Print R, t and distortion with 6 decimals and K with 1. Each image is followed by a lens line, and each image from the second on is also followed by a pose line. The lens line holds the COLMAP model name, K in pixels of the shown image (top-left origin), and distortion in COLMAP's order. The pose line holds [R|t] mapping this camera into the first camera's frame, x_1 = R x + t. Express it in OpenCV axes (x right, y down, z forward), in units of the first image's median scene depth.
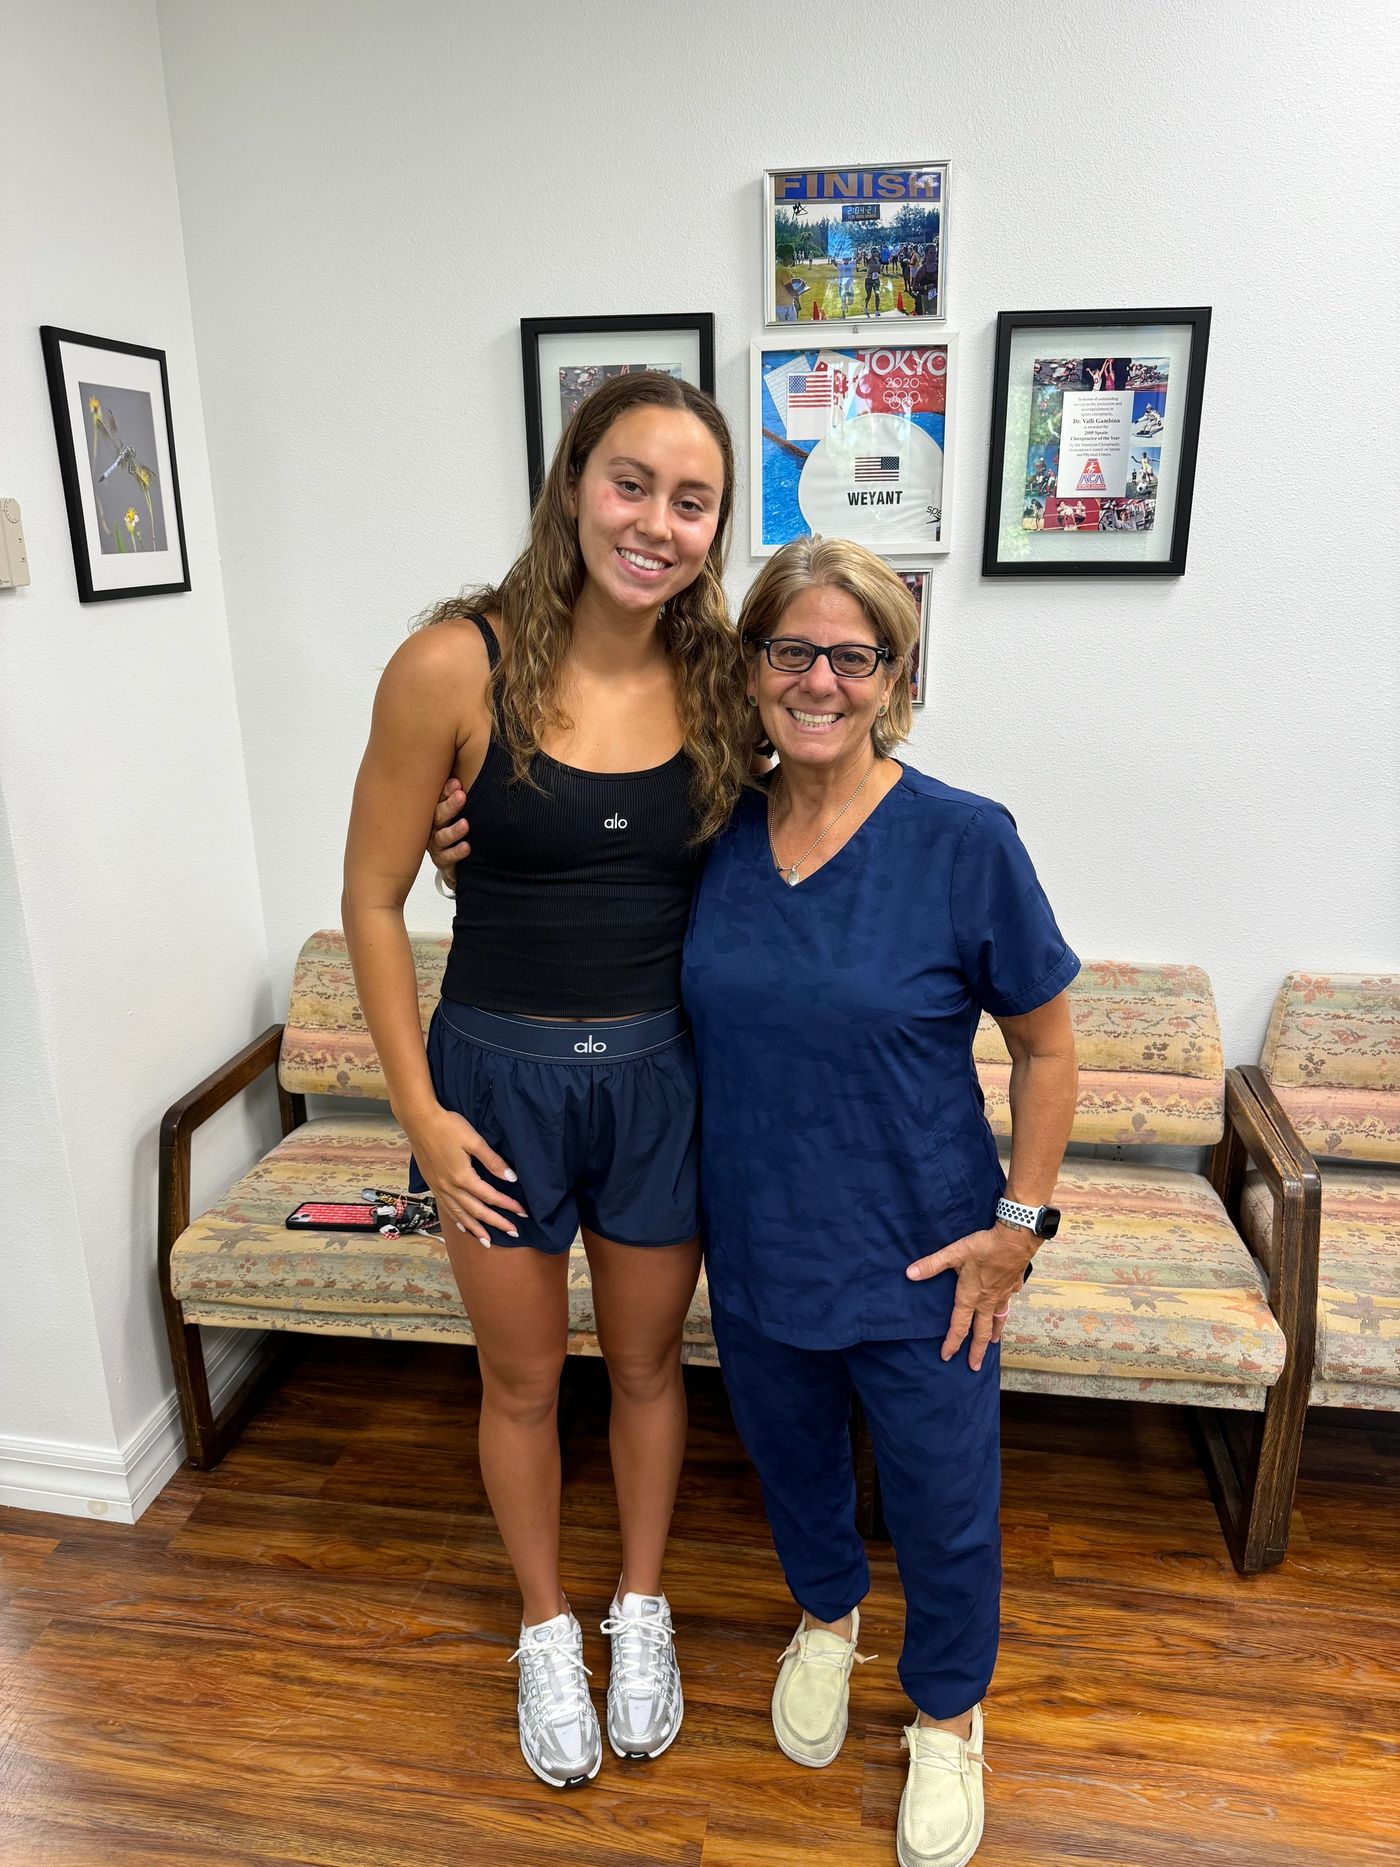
lens RADIAL K [[1330.1, 0, 700.0], [0, 1330.1, 933.5], [0, 0, 1]] dist [0.039307, -0.068426]
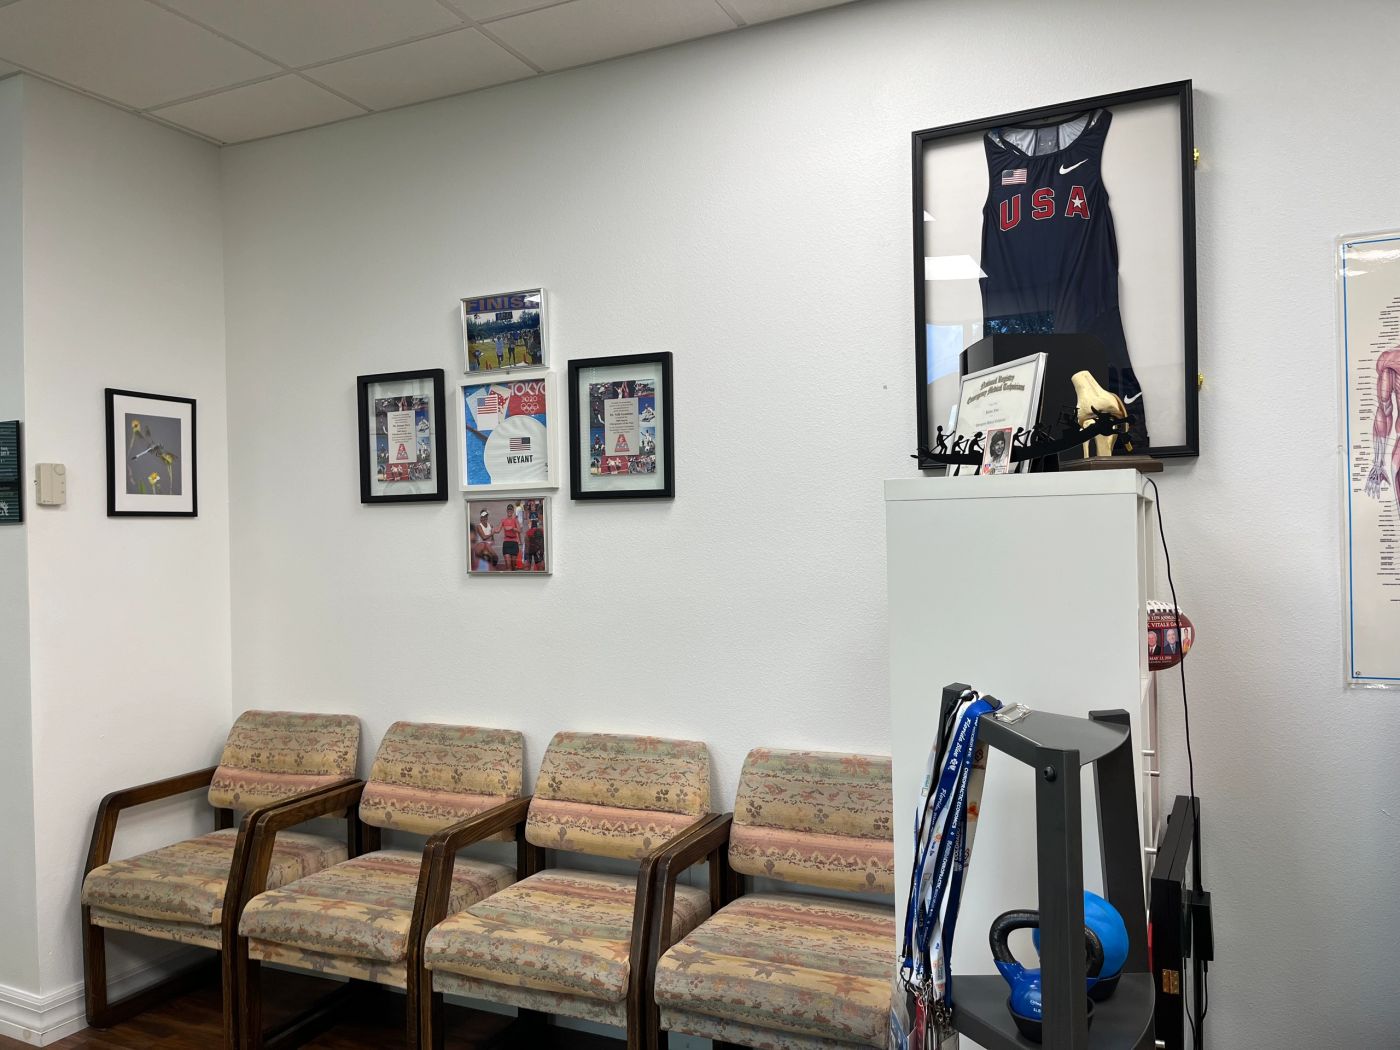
lens RADIAL K [[1074.6, 0, 700.0], [0, 1074.6, 525.0], [0, 0, 1]] dist [0.084873, -0.113882]
pose [[0.961068, -0.010197, -0.276122, 0.772322], [-0.073223, 0.954191, -0.290099, 0.157590], [0.266431, 0.299023, 0.916296, -0.225278]]
